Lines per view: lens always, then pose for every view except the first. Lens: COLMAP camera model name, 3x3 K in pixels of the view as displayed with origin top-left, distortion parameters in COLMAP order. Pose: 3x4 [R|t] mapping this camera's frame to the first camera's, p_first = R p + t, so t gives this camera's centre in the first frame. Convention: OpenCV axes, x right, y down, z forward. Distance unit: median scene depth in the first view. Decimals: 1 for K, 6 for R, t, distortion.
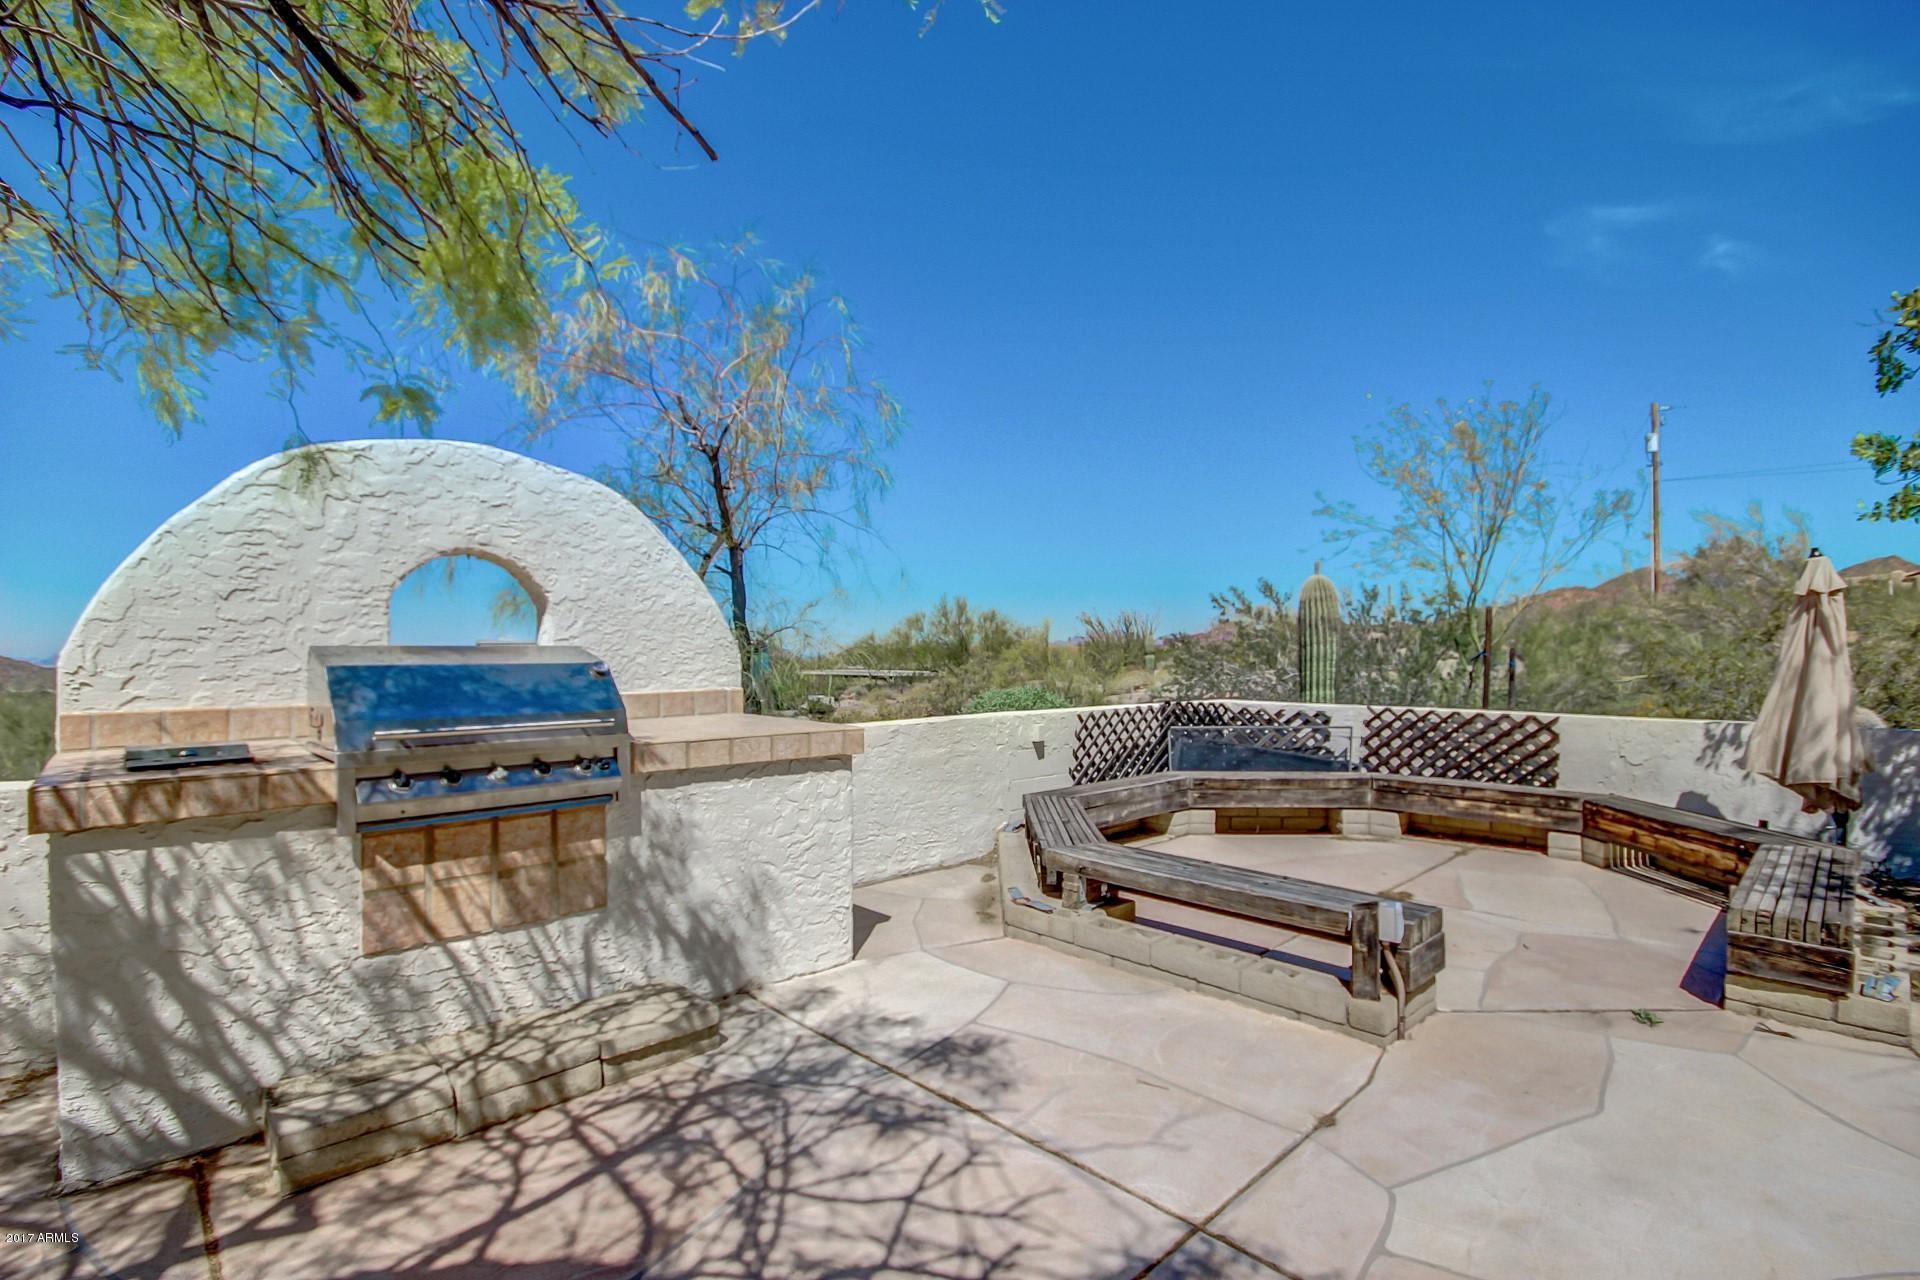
lens RADIAL K [[919.4, 0, 960.9], [0, 919.4, 645.3], [0, 0, 1]] dist [0.000096, 0.000006]
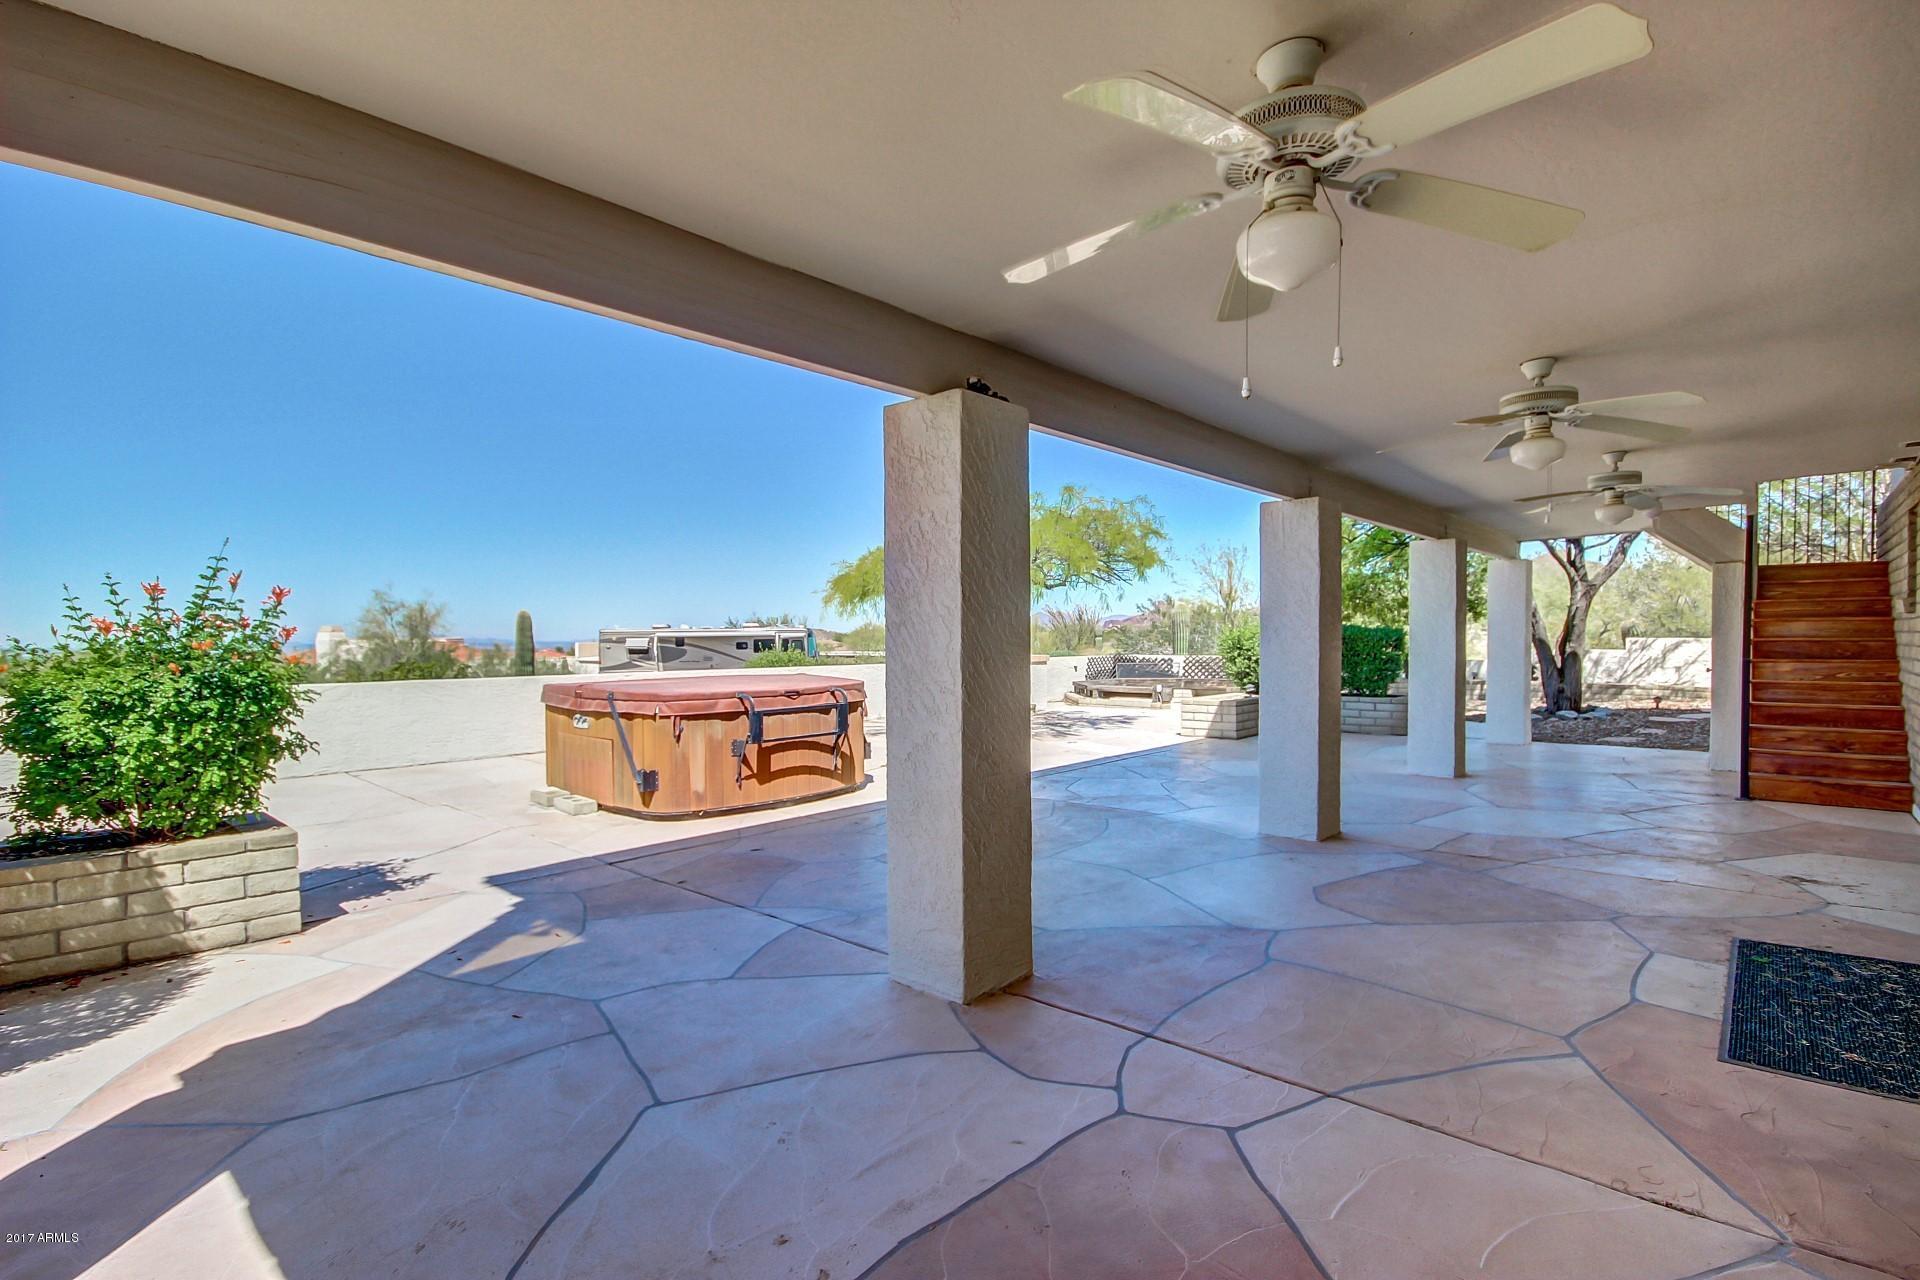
lens RADIAL K [[919.4, 0, 959.1], [0, 919.4, 641.0], [0, 0, 1]] dist [0.000096, 0.000006]
pose [[0.998033, -0.008671, 0.062093, -0.447090], [0.007749, 0.999856, 0.015076, -0.027969], [-0.062215, -0.014565, 0.997956, -1.859173]]
